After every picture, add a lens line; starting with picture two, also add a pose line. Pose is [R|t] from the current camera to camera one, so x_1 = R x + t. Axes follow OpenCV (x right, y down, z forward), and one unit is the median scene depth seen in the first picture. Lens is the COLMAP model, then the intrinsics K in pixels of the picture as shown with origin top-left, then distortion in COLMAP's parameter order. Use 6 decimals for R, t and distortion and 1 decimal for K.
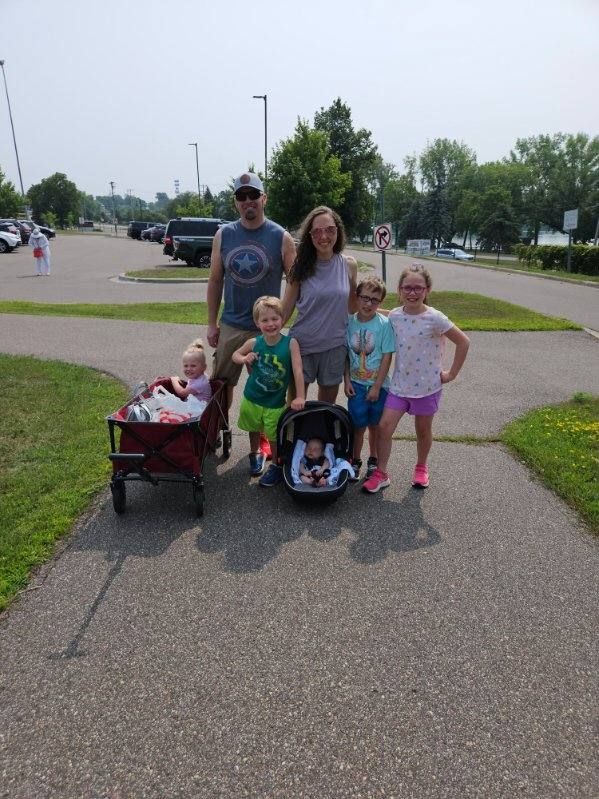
lens RADIAL K [[571.9, 0, 270.5], [0, 571.9, 419.1], [0, 0, 1]] dist [0.057618, -0.044103]
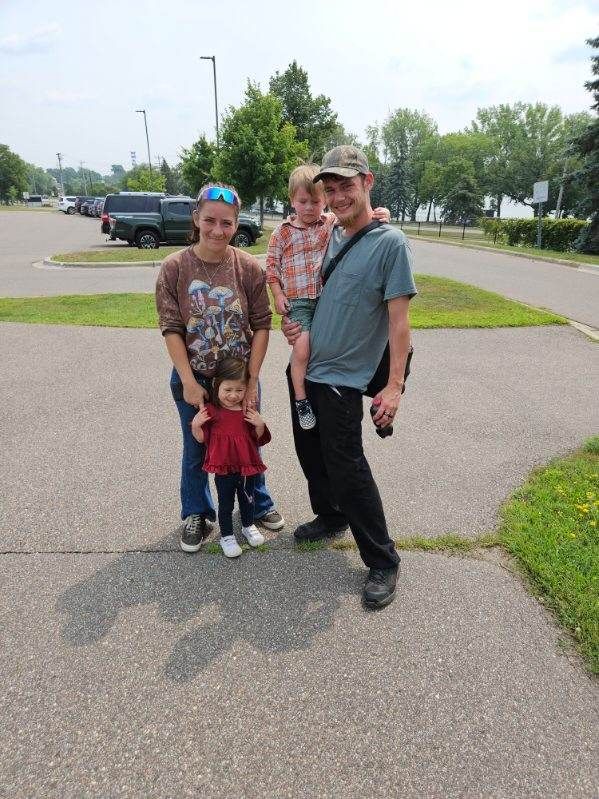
lens RADIAL K [[532.8, 0, 287.8], [0, 532.8, 400.8], [0, 0, 1]] dist [0.047594, -0.036430]
pose [[0.997433, -0.033261, 0.063410, 0.031321], [0.030797, 0.998747, 0.039440, -0.036847], [-0.064642, -0.037386, 0.997208, 0.101019]]
